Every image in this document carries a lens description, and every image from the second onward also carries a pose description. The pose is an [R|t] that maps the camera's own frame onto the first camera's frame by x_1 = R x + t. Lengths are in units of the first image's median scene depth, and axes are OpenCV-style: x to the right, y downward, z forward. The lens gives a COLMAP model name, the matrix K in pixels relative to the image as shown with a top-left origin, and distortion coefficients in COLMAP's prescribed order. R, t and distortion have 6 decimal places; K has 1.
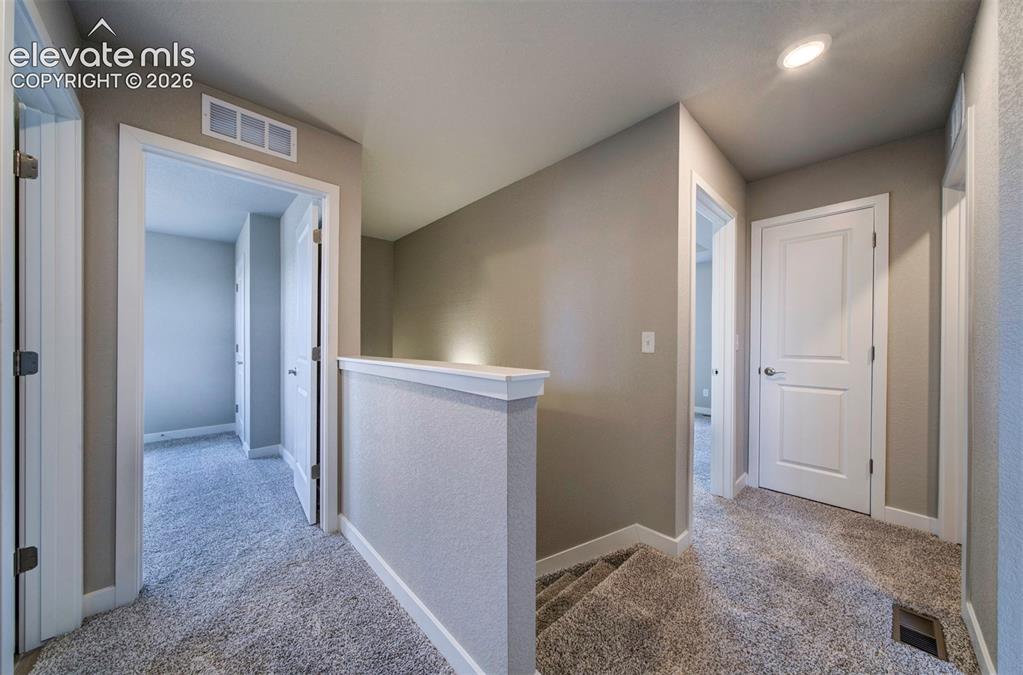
lens RADIAL K [[355.8, 0, 499.9], [0, 355.8, 341.8], [0, 0, 1]] dist [0.000240, 0.000312]
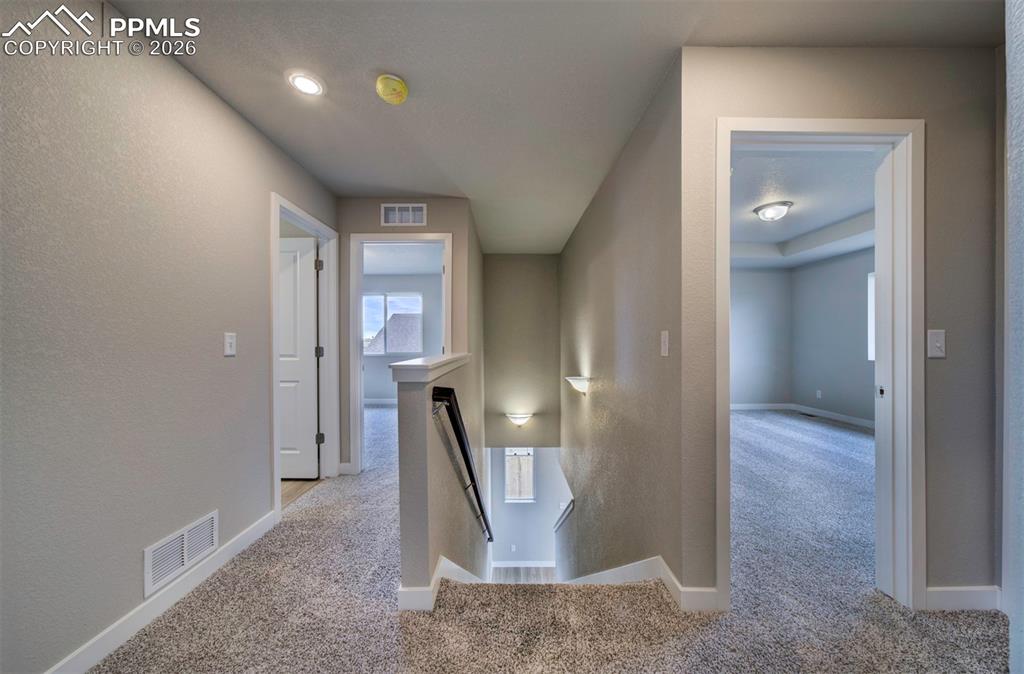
lens RADIAL K [[356.1, 0, 500.4], [0, 356.1, 341.3], [0, 0, 1]] dist [0.000240, 0.000312]
pose [[0.712760, -0.001640, -0.701406, 0.789485], [0.002041, 0.999998, -0.000264, -0.003810], [0.701405, -0.001243, 0.712762, 0.137248]]
